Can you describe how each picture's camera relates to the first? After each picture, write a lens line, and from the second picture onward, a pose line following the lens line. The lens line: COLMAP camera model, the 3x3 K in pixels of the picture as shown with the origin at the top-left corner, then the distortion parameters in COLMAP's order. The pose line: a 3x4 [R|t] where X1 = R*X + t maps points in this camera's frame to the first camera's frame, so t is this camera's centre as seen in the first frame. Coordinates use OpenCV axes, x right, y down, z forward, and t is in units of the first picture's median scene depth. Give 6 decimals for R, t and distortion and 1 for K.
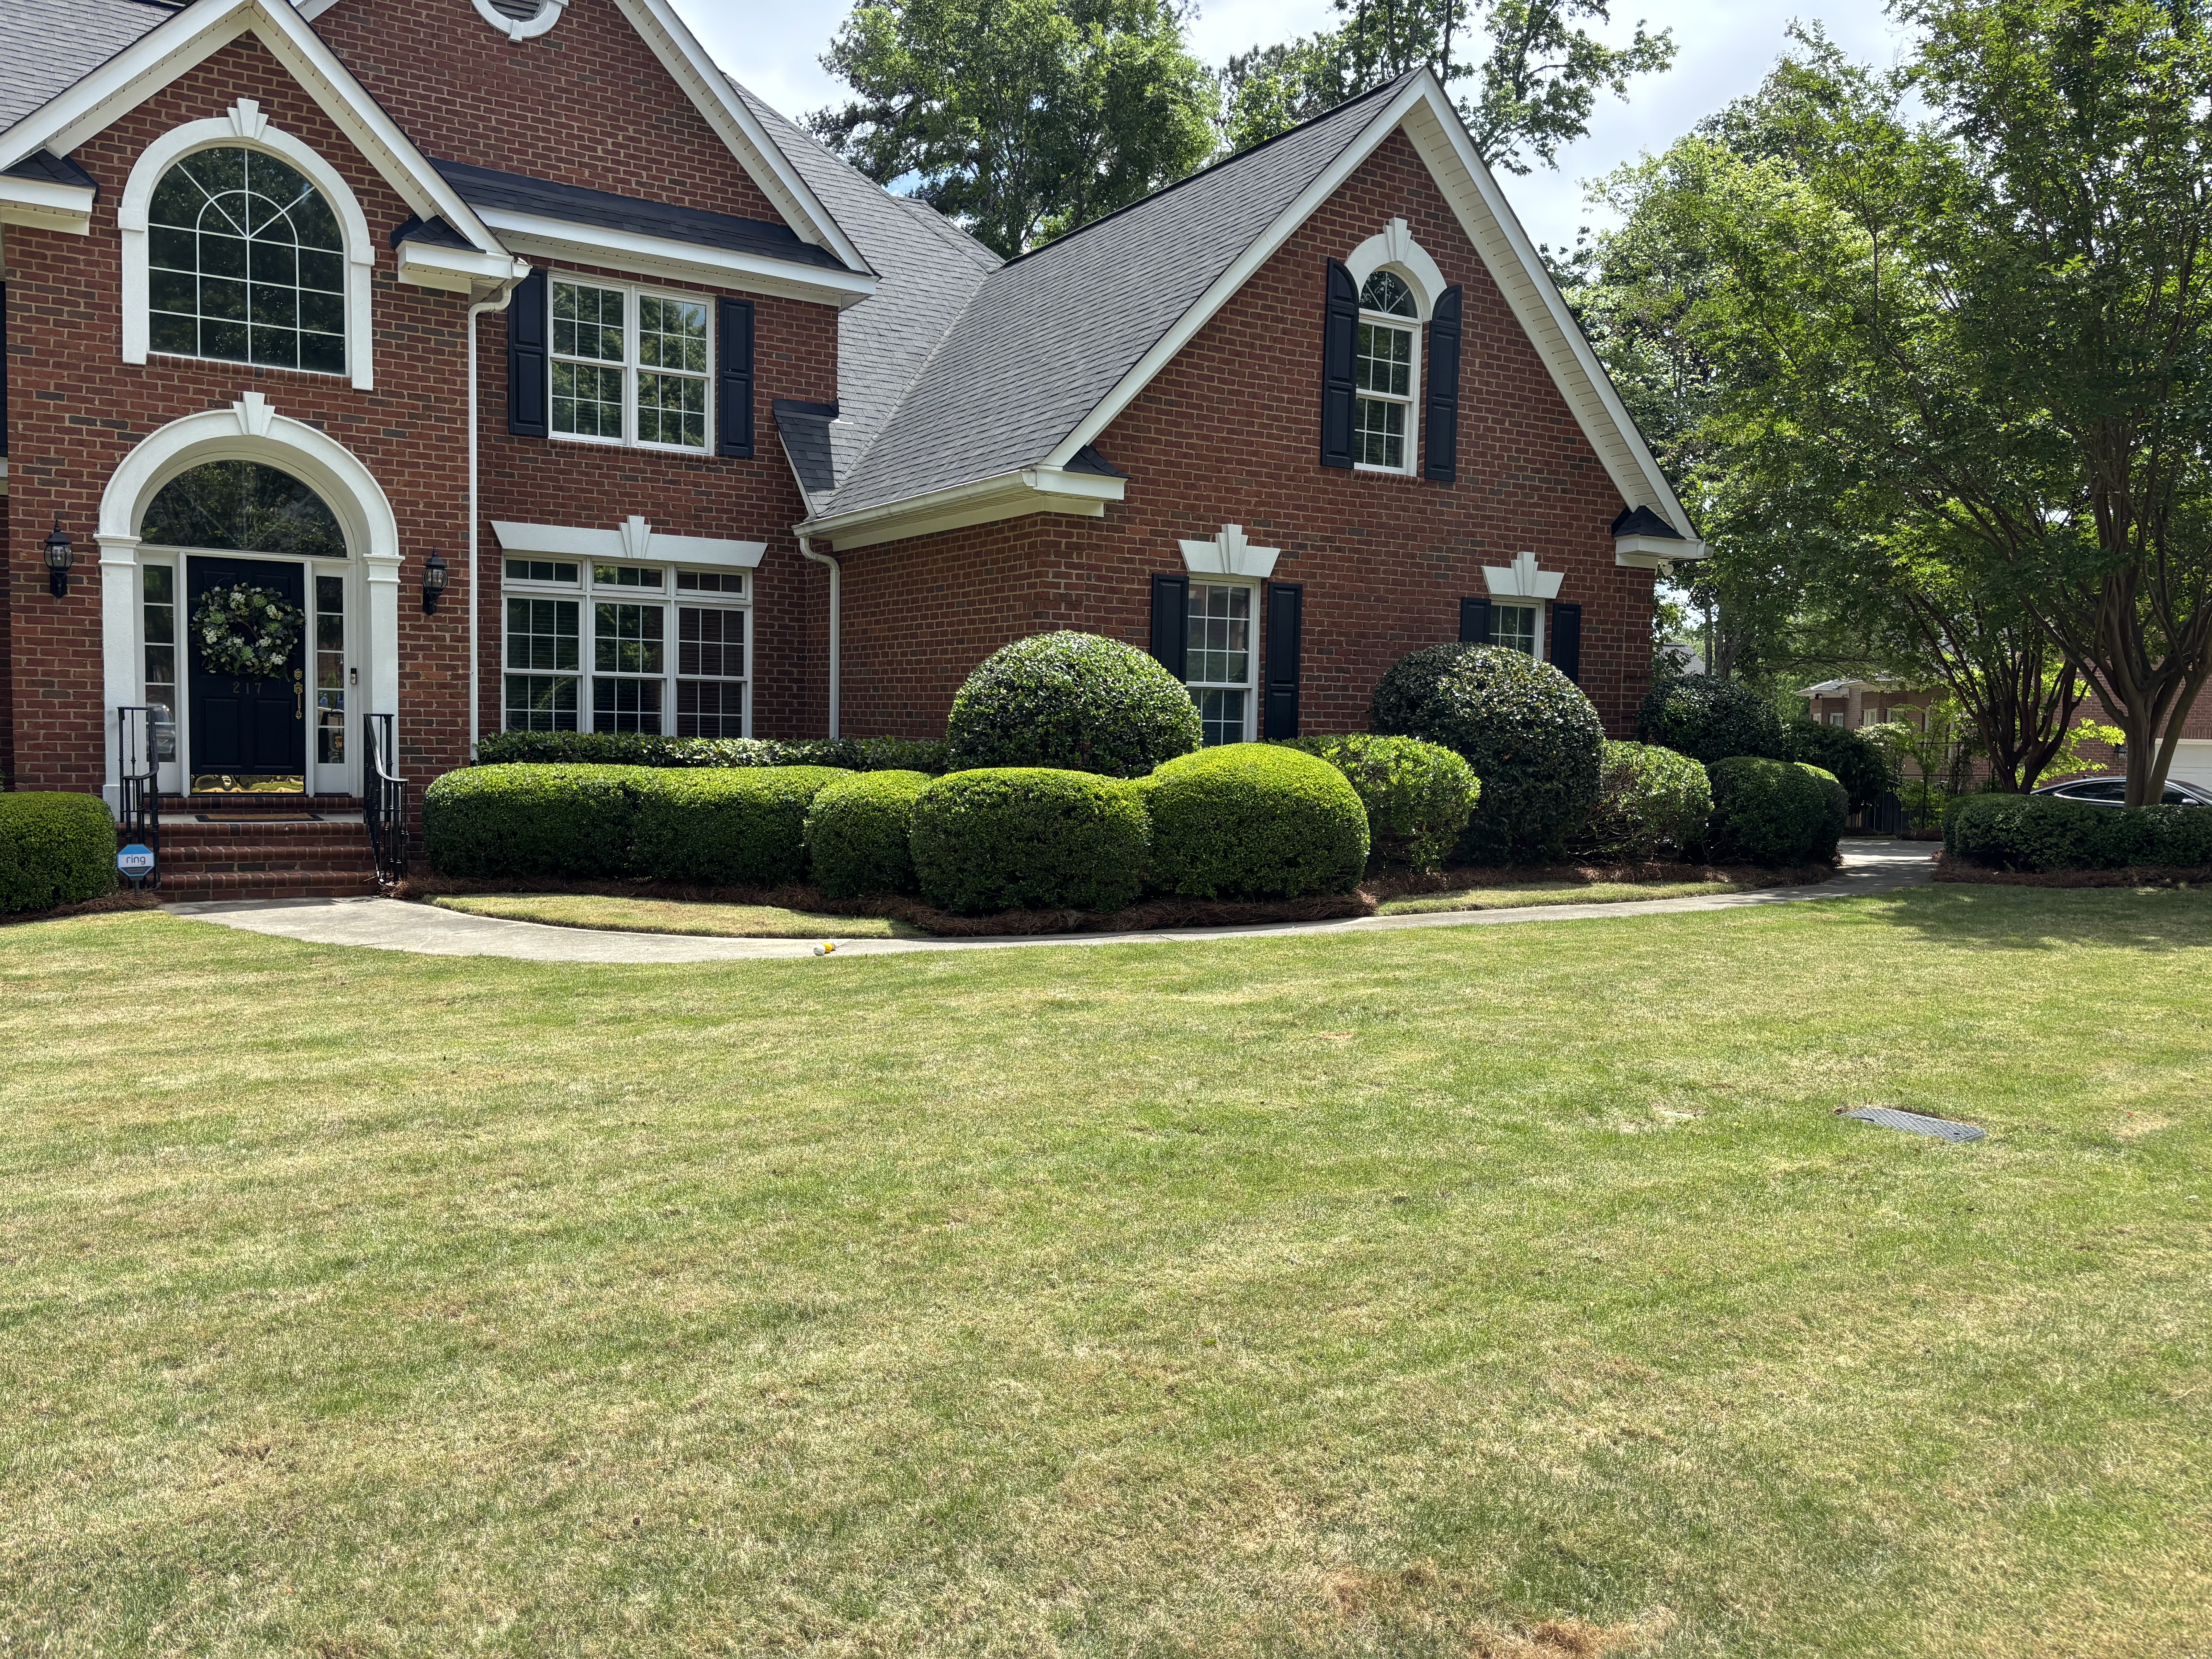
lens RADIAL K [[1693.7, 0, 1139.2], [0, 1693.7, 837.7], [0, 0, 1]] dist [0.055719, -0.070329]
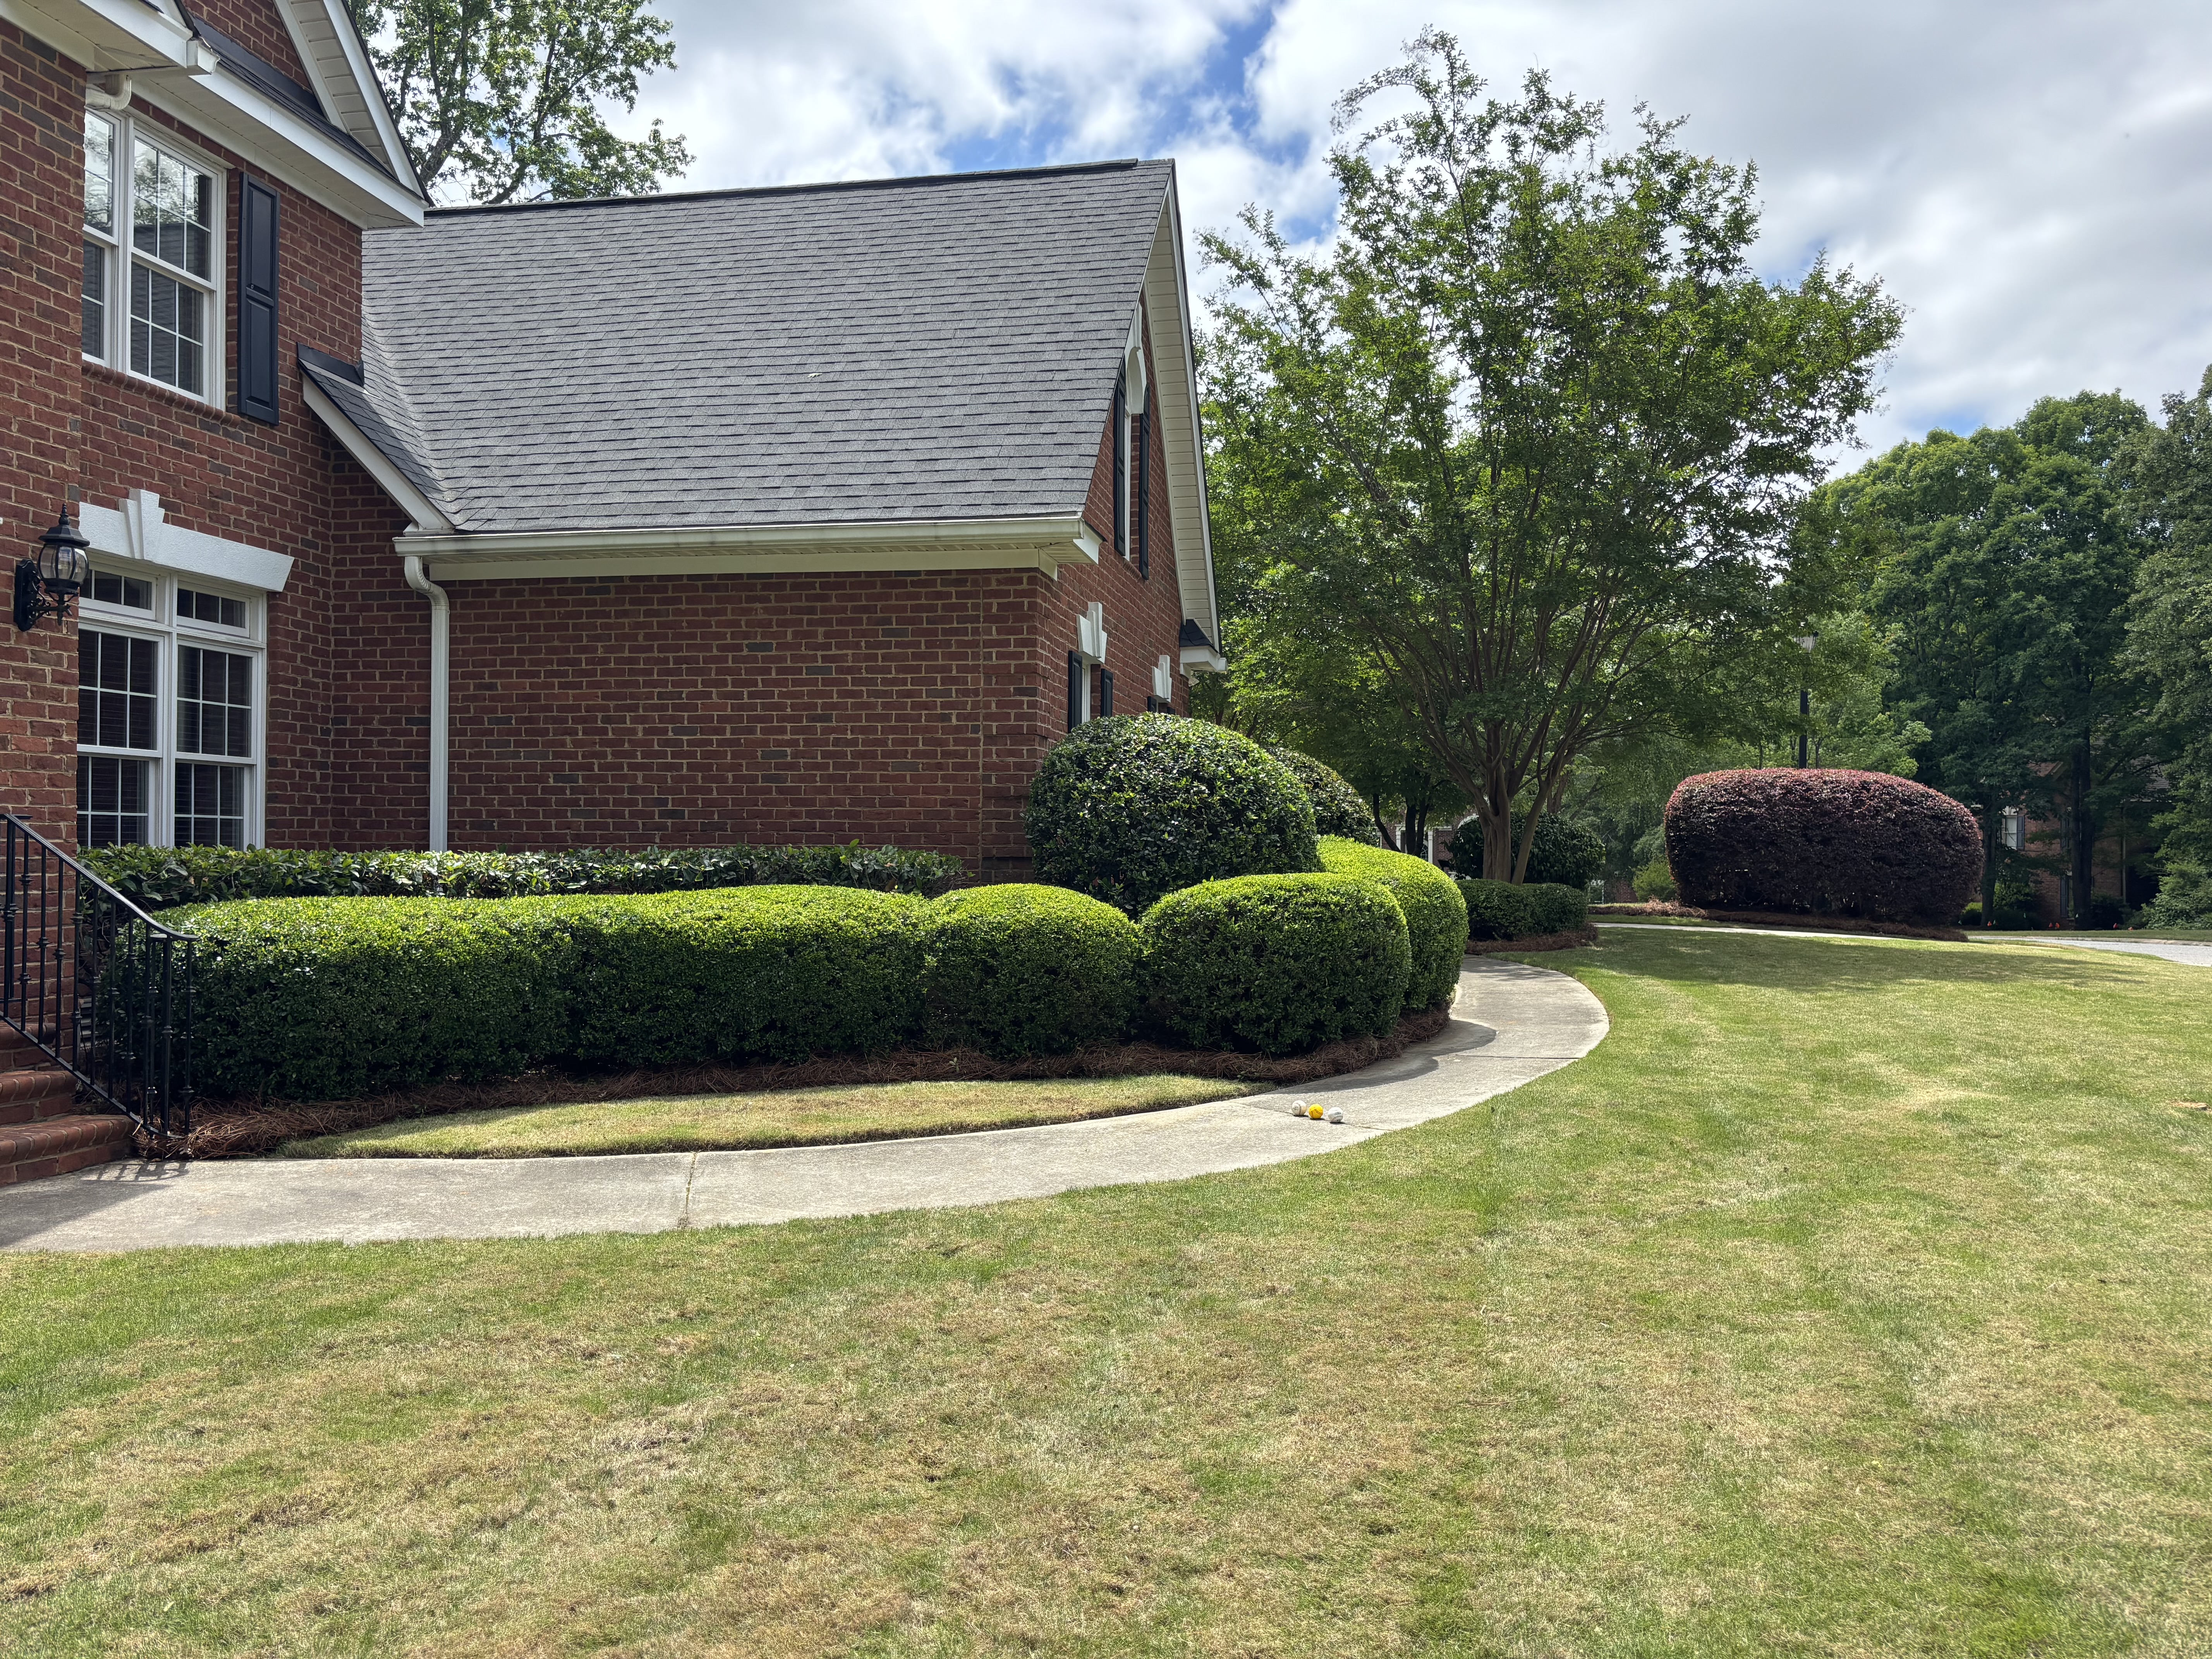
lens RADIAL K [[1693.7, 0, 1070.1], [0, 1693.7, 843.3], [0, 0, 1]] dist [0.055719, -0.070329]
pose [[0.668592, -0.011748, 0.743536, -0.516629], [0.057376, 0.997709, -0.035829, -0.022113], [-0.741412, 0.066616, 0.667735, 0.349100]]
